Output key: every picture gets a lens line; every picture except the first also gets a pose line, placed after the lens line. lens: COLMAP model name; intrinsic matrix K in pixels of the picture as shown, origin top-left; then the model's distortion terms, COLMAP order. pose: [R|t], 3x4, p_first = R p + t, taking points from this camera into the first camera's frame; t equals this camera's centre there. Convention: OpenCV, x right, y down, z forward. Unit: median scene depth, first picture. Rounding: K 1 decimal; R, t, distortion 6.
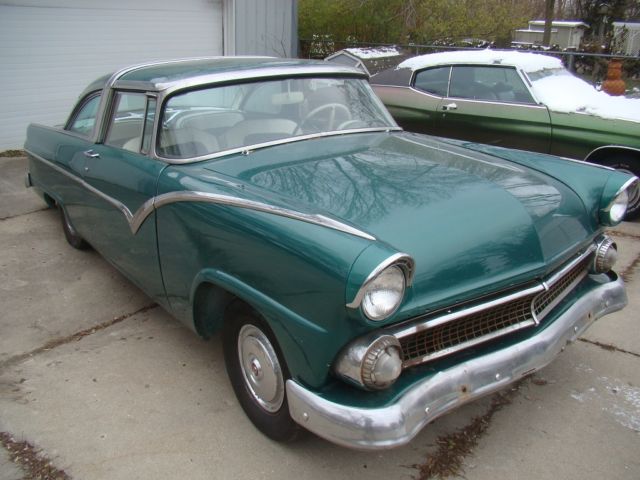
lens RADIAL K [[584.4, 0, 325.0], [0, 584.4, 239.7], [0, 0, 1]] dist [-0.111294, 0.000000]
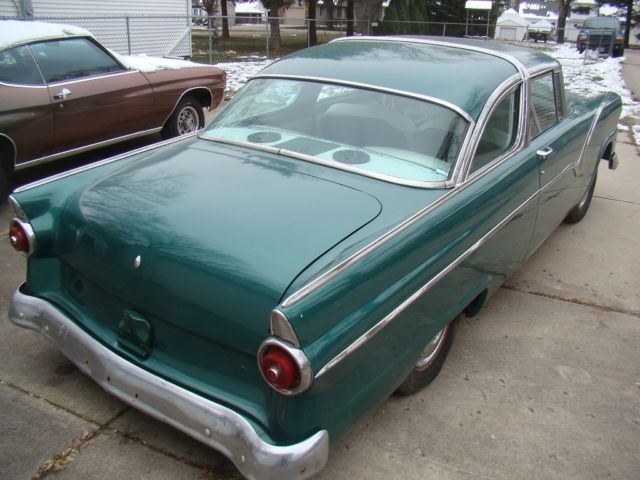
lens RADIAL K [[584.4, 0, 321.4], [0, 584.4, 233.6], [0, 0, 1]] dist [-0.111294, 0.000000]
pose [[-0.268943, -0.378257, 0.885772, -1.028744], [0.290986, 0.844771, 0.449099, -0.491407], [-0.918149, 0.378529, -0.117128, 1.295676]]
